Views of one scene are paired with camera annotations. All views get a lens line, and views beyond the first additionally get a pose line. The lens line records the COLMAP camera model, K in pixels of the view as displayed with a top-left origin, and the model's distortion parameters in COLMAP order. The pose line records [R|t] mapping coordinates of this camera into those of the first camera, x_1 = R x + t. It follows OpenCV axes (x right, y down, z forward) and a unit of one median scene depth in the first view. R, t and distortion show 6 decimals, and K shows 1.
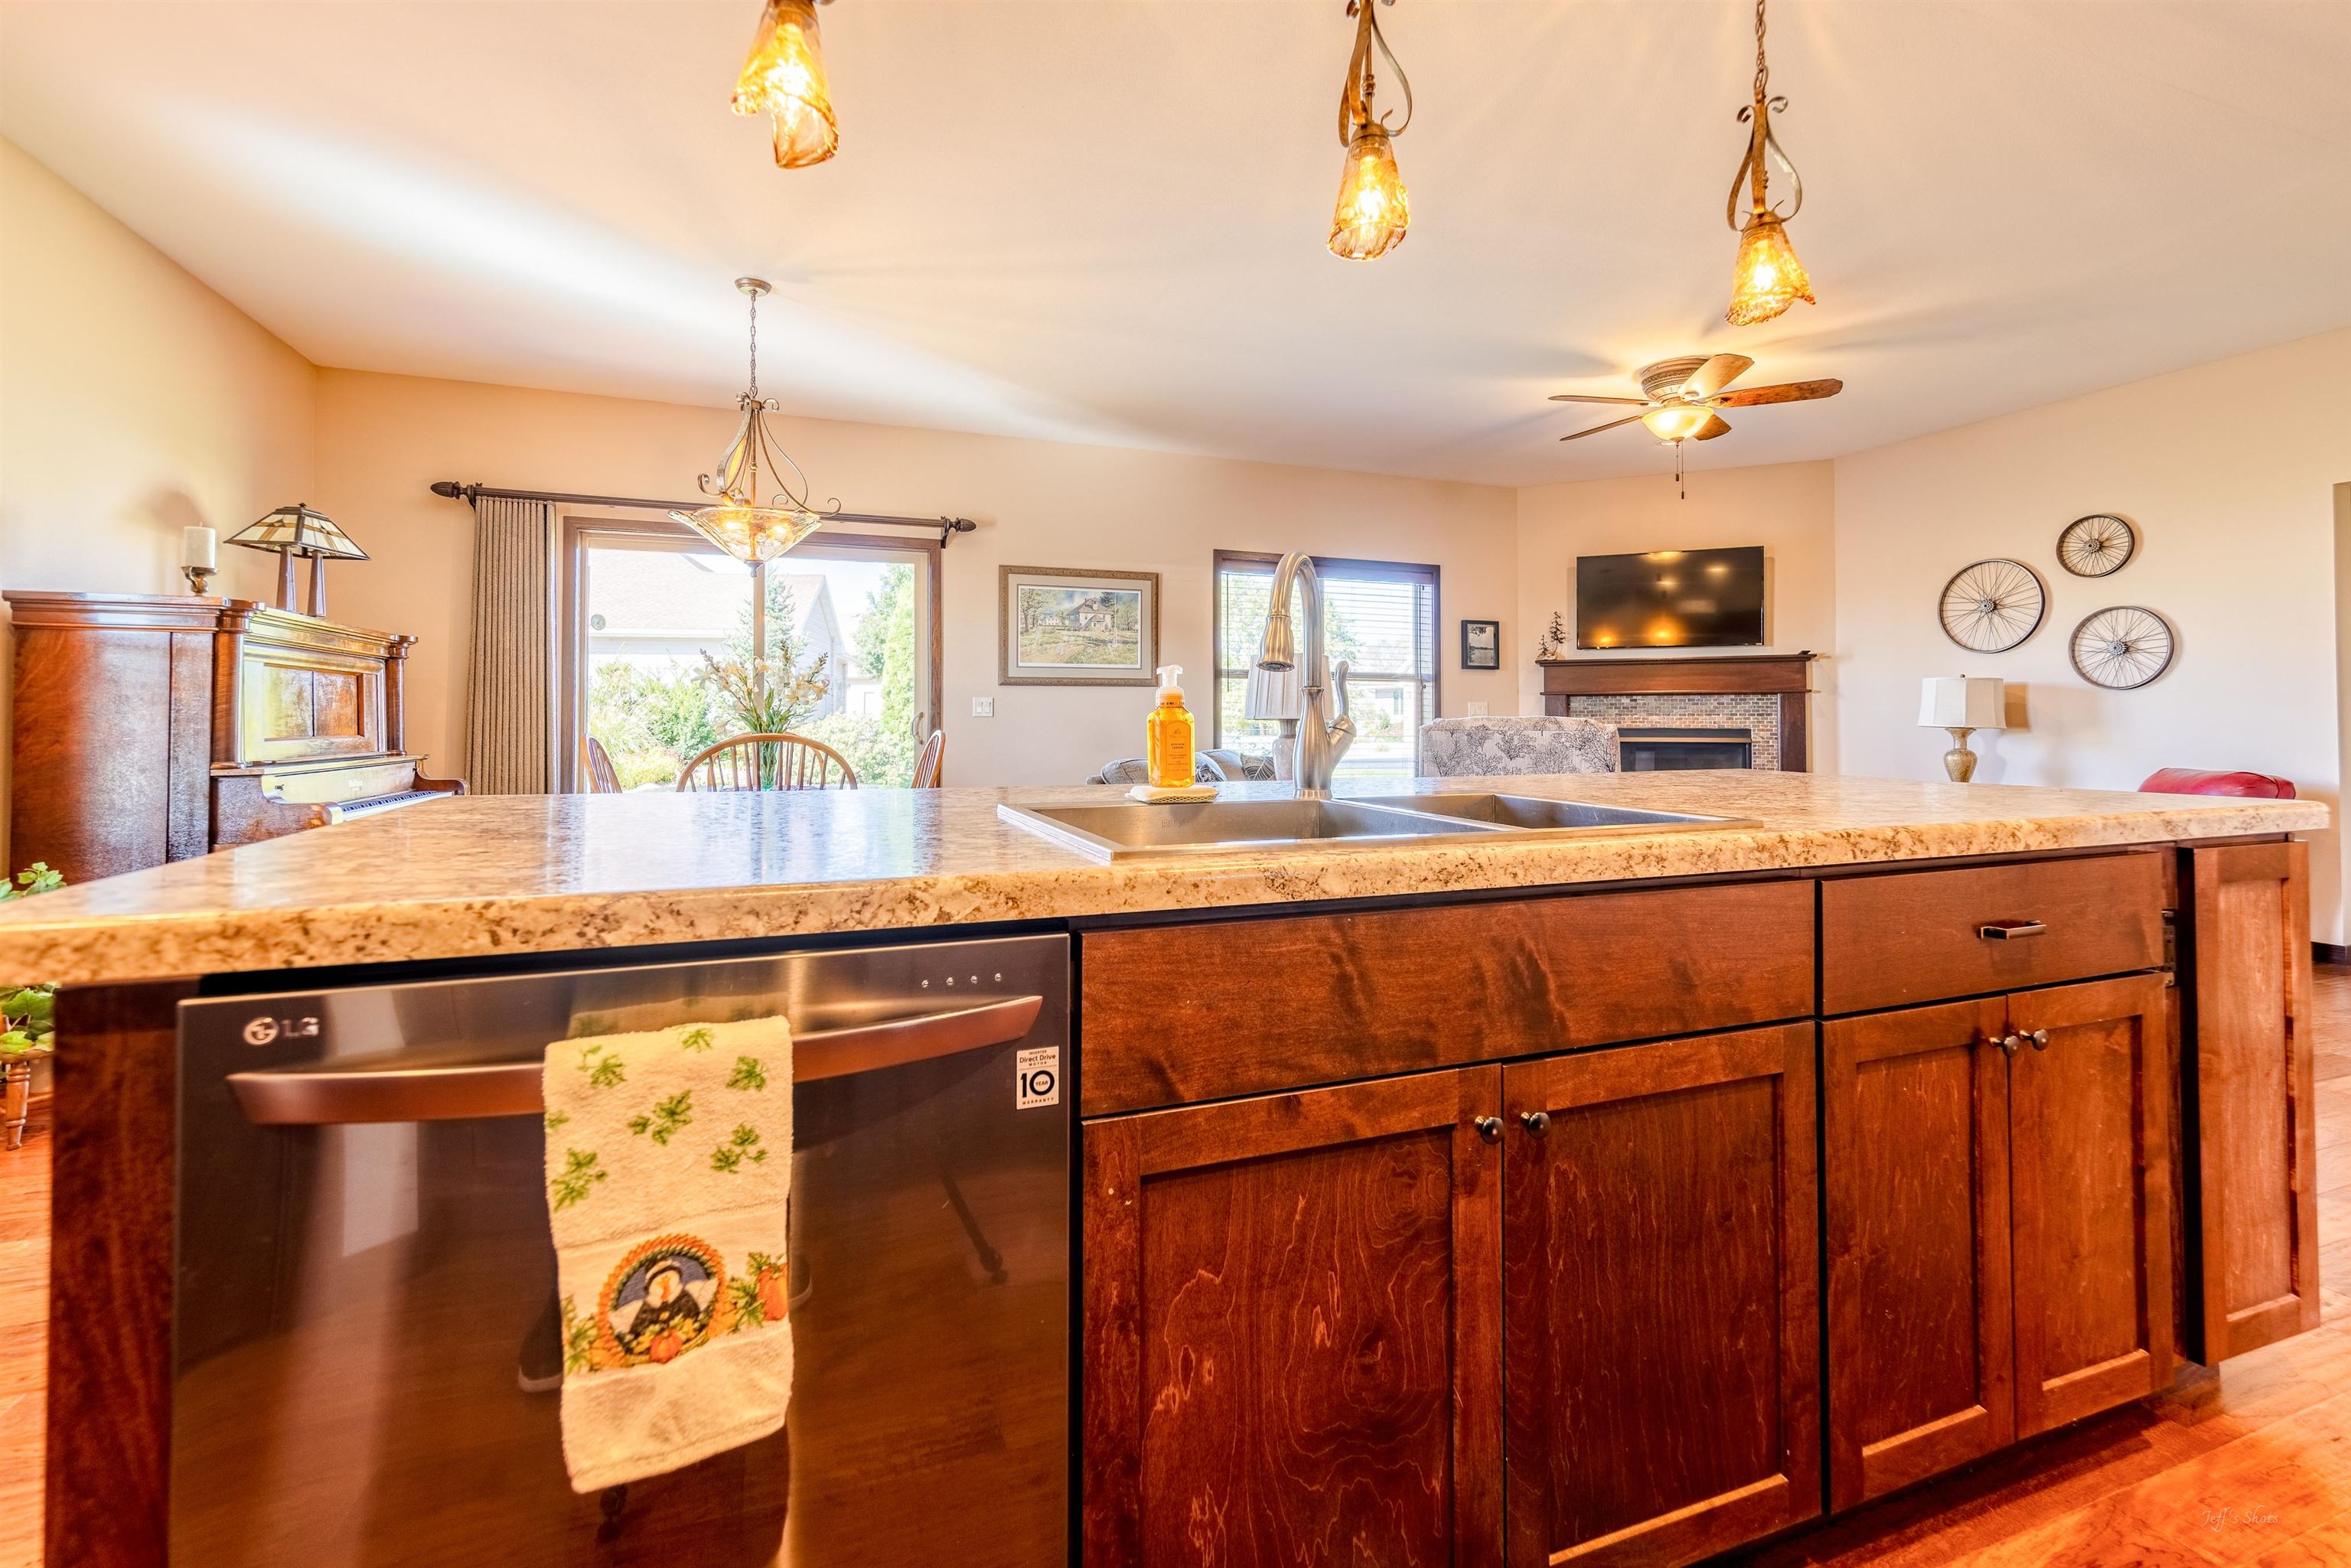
lens RADIAL K [[1000.2, 0, 1167.7], [0, 1000.2, 701.6], [0, 0, 1]] dist [0.004433, 0.000286]
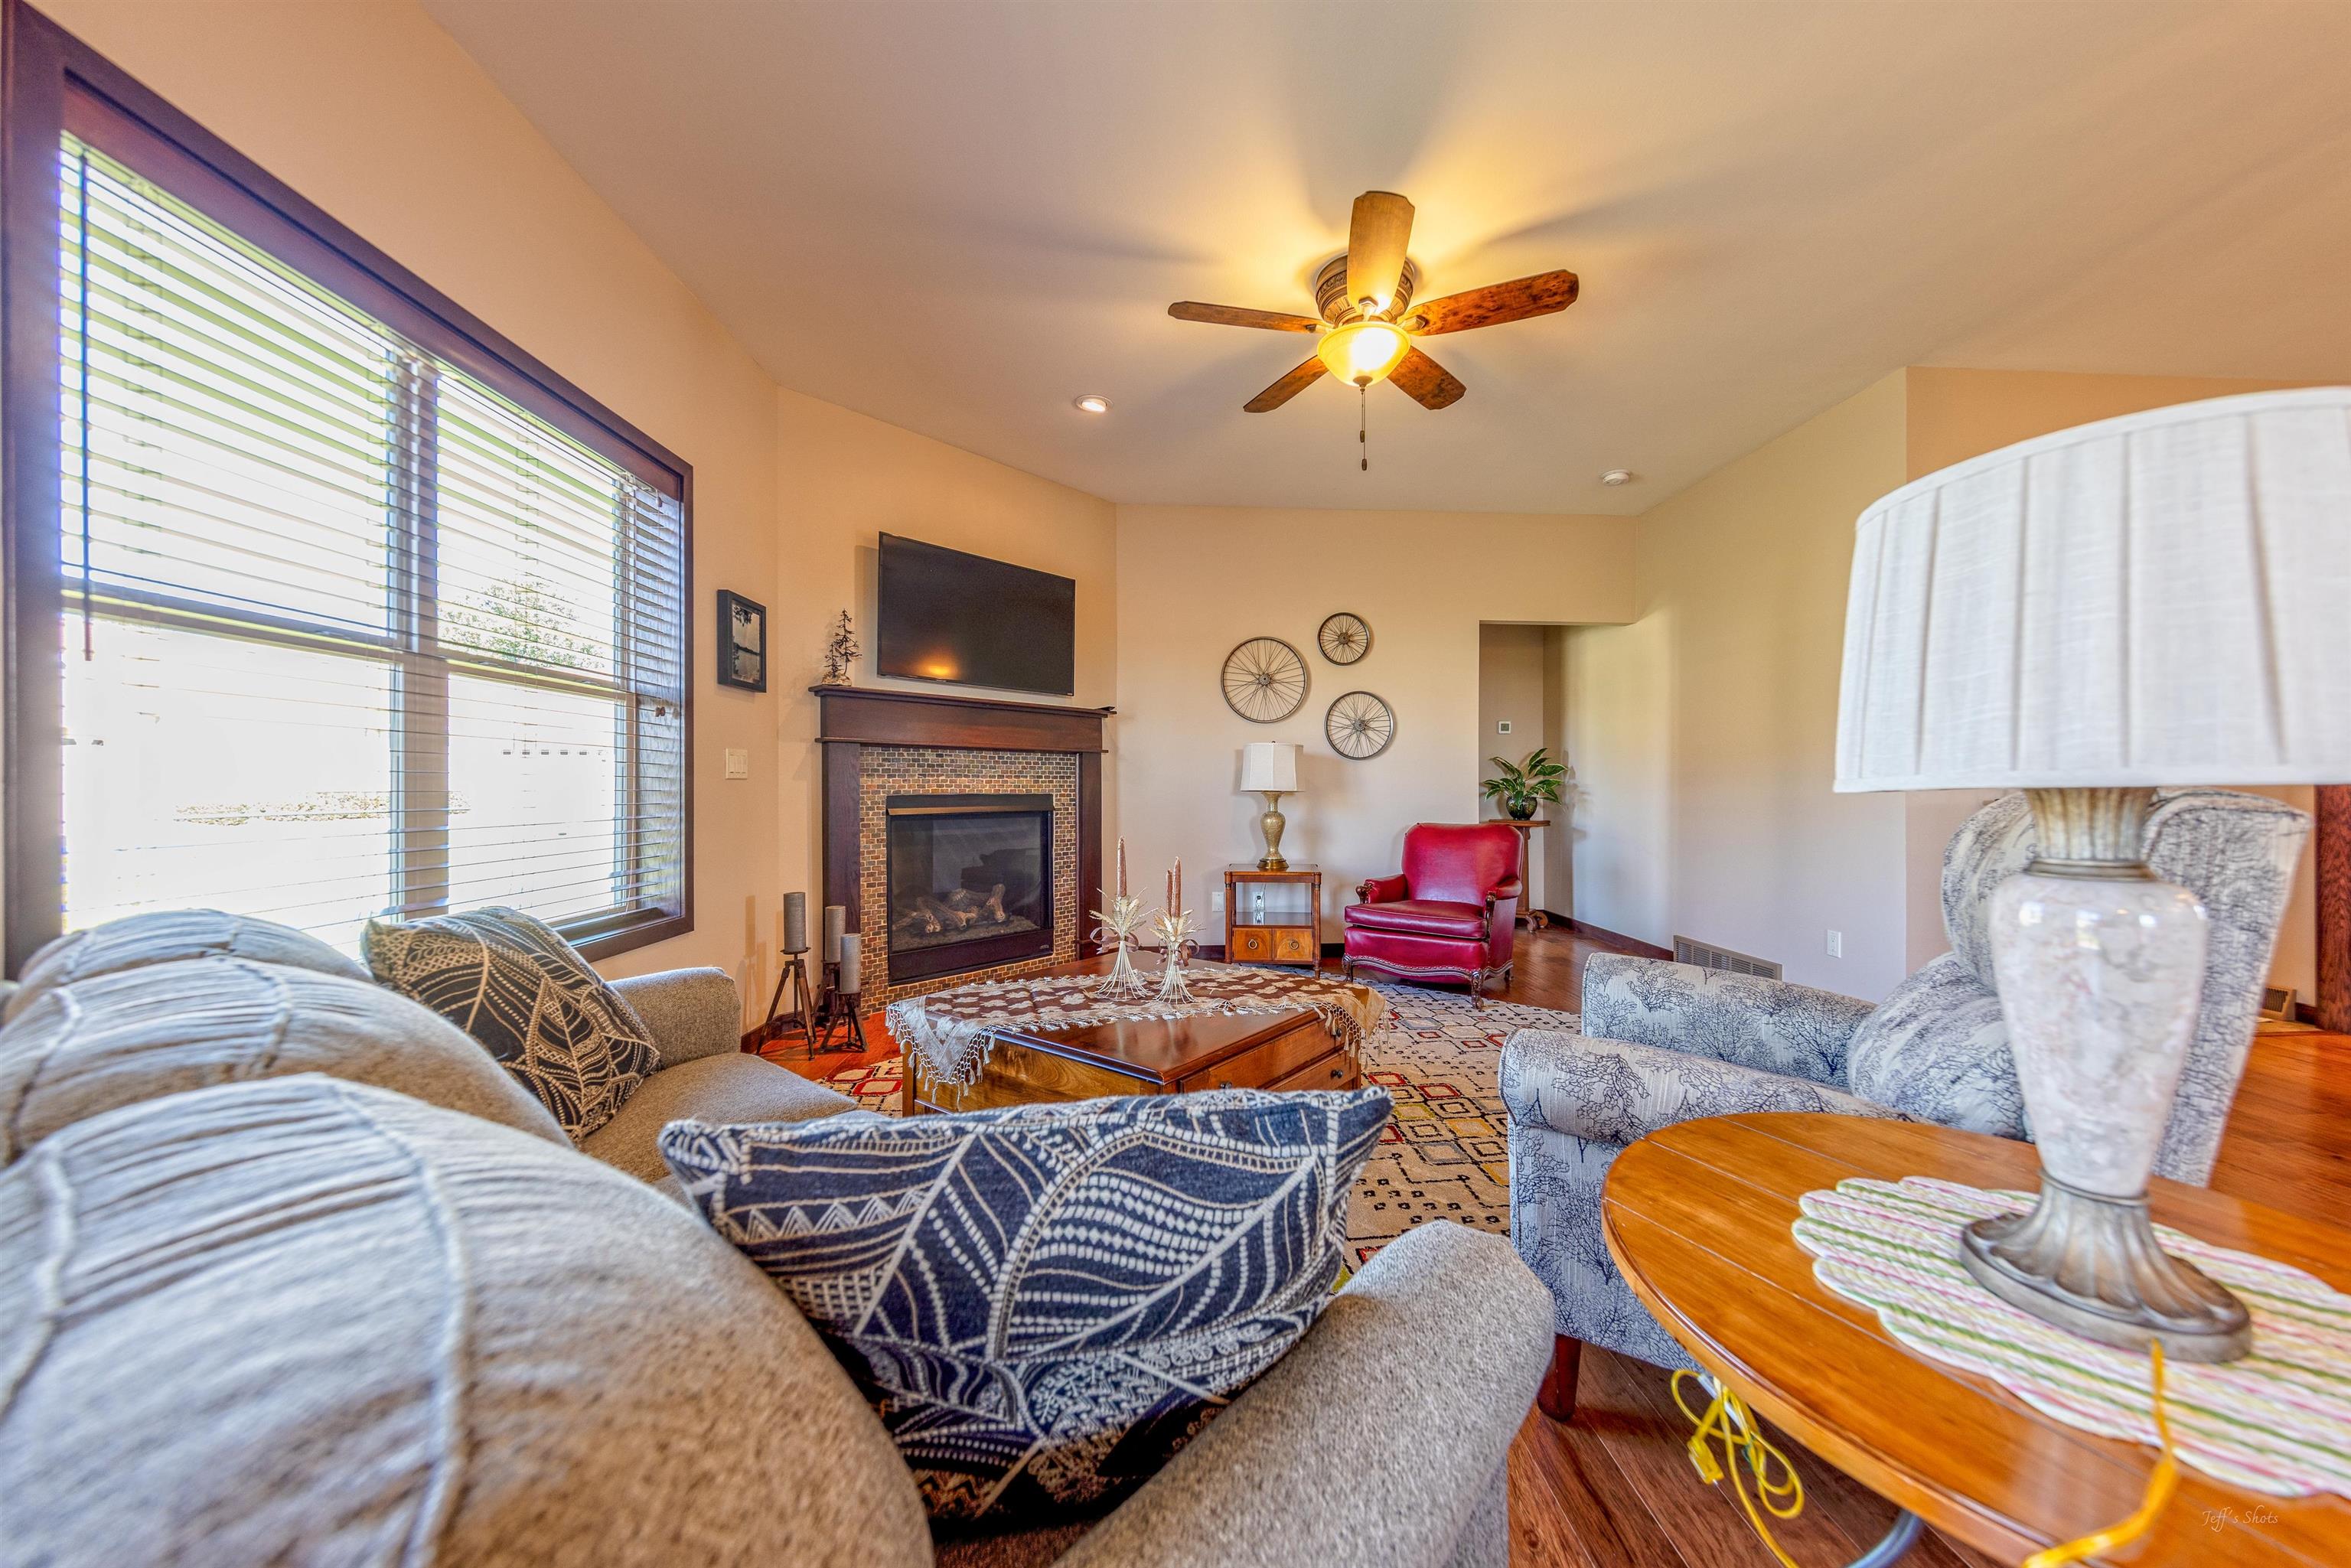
lens RADIAL K [[835.7, 0, 1223.4], [0, 835.7, 788.9], [0, 0, 1]] dist [0.000398, -0.000027]
pose [[0.262767, -0.005271, 0.964845, -0.066733], [-0.021487, 0.999705, 0.011314, 0.013419], [-0.964620, -0.023705, 0.262576, 0.769027]]
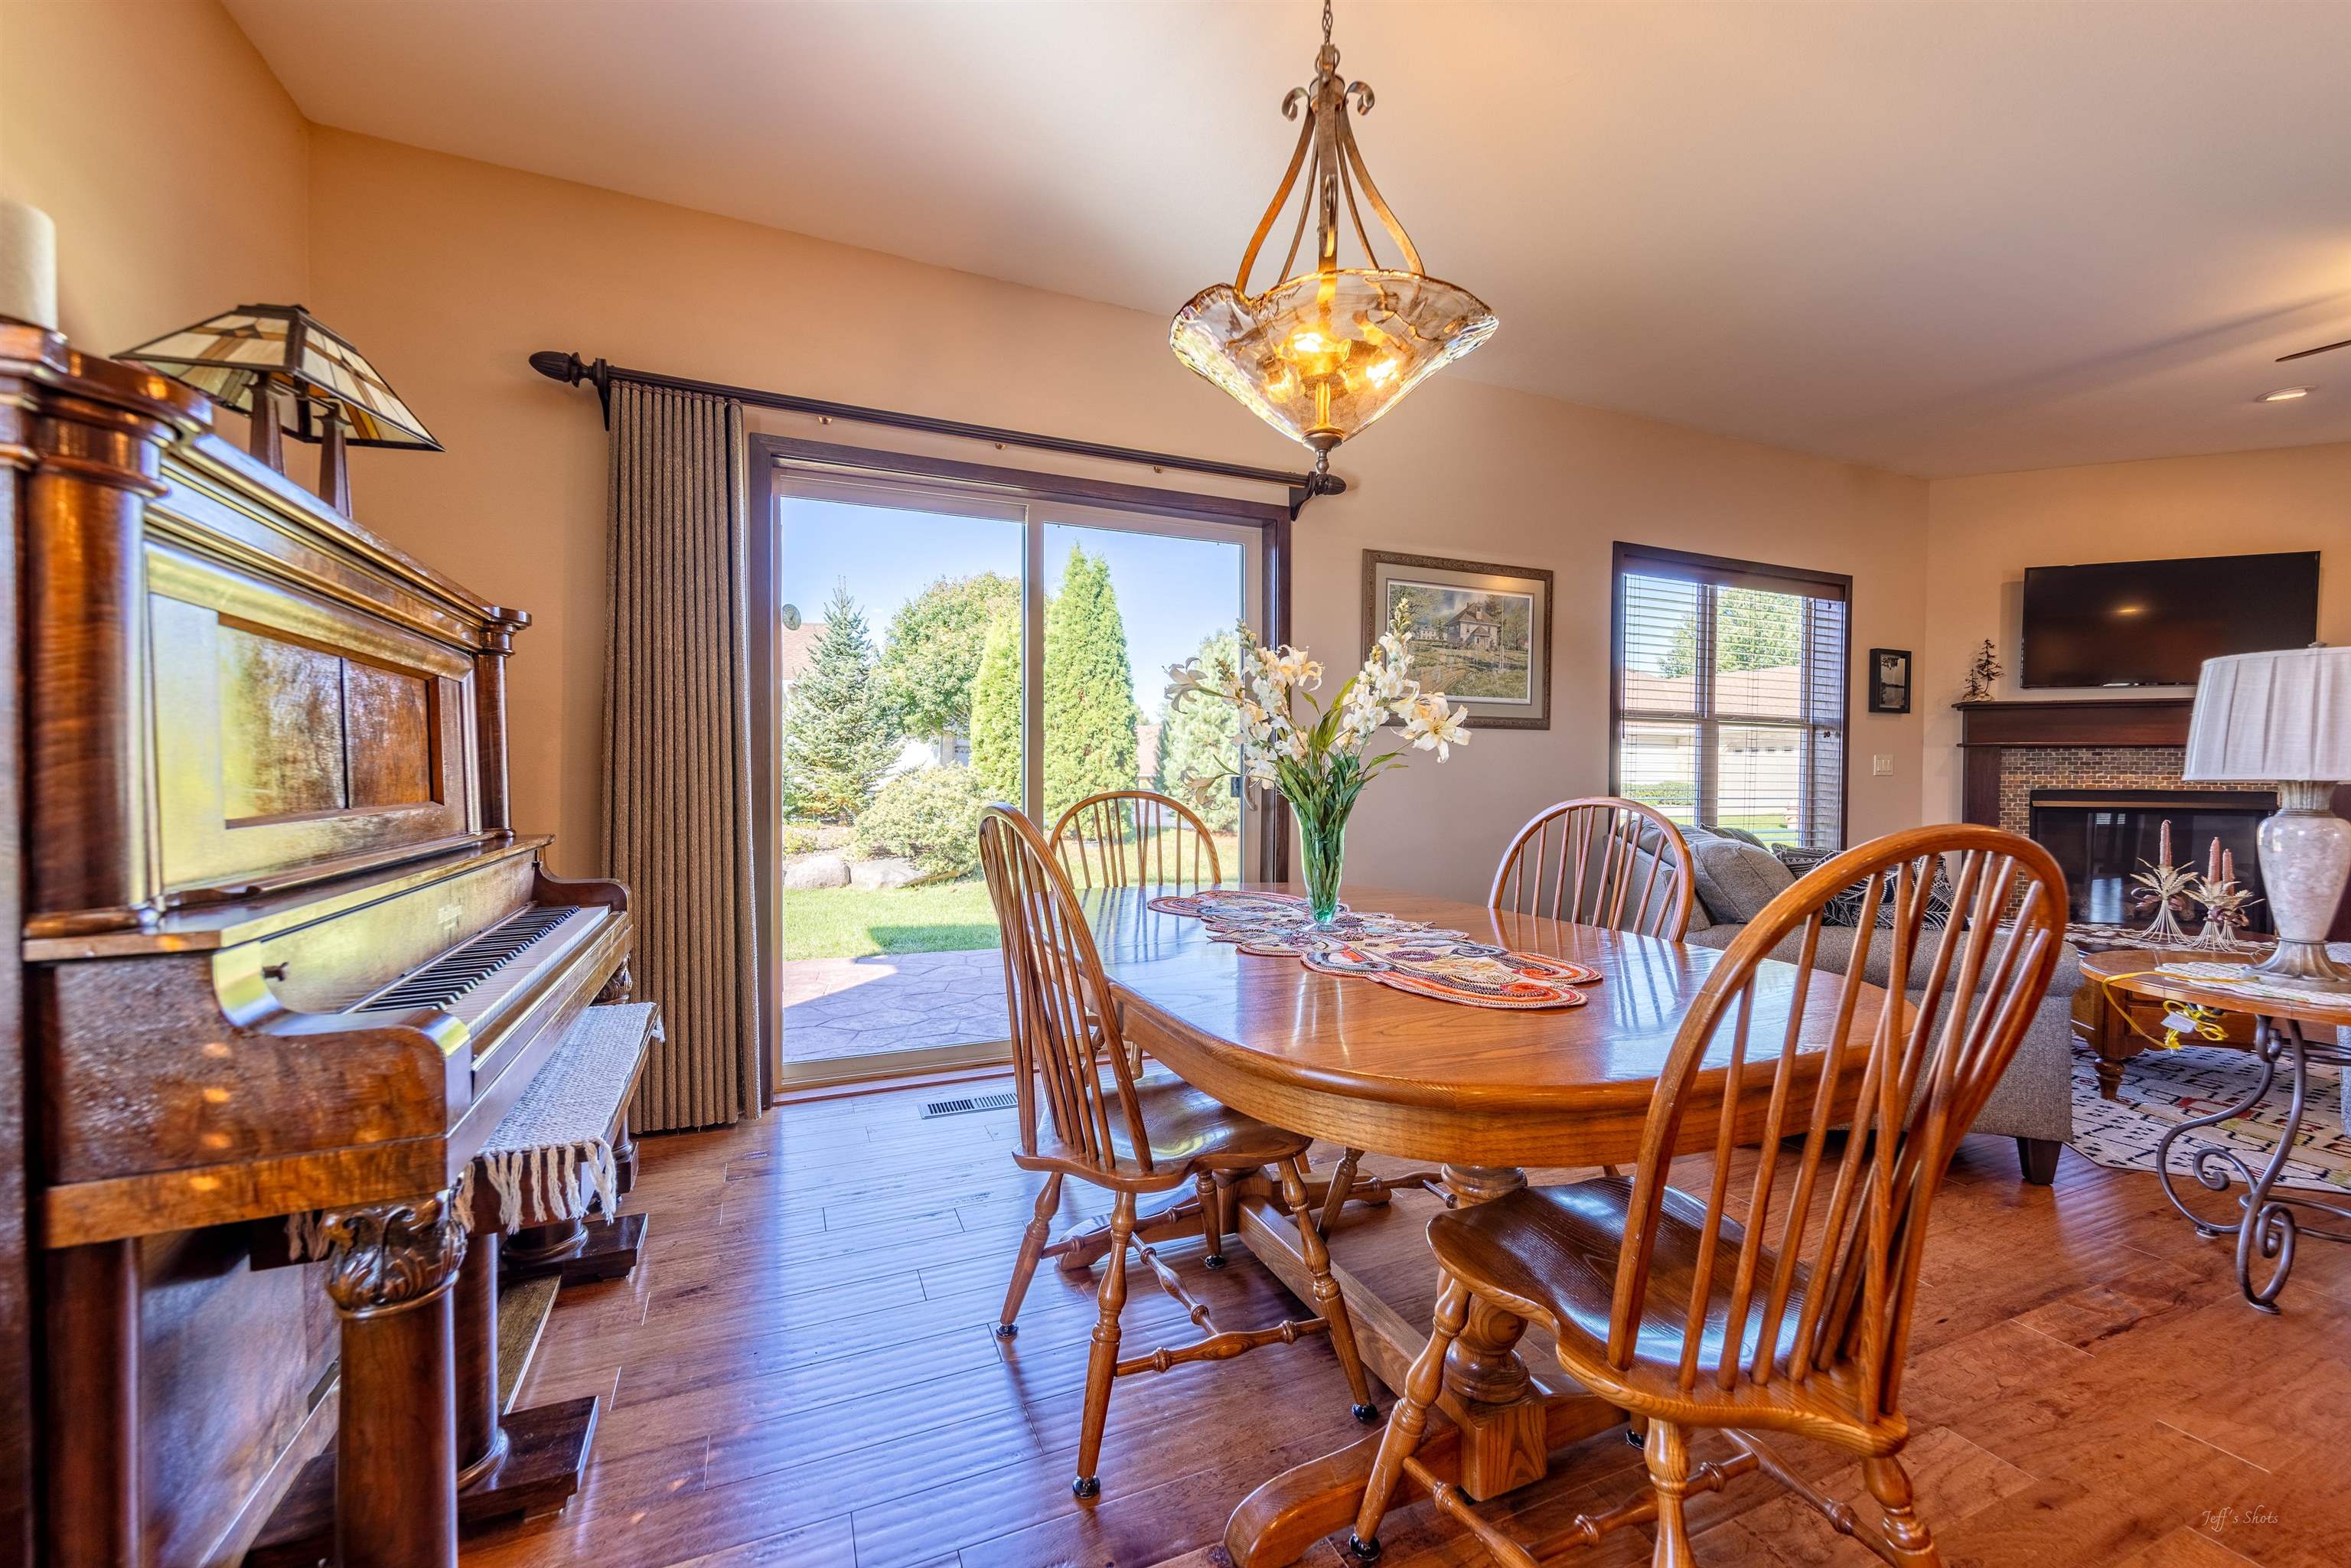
lens RADIAL K [[933.5, 0, 1190.1], [0, 933.5, 785.3], [0, 0, 1]] dist [0.009498, -0.000047]
pose [[0.998100, 0.005269, 0.061385, -0.333570], [-0.007204, 0.999483, 0.031341, 0.006067], [-0.061188, -0.031723, 0.997622, 0.372783]]
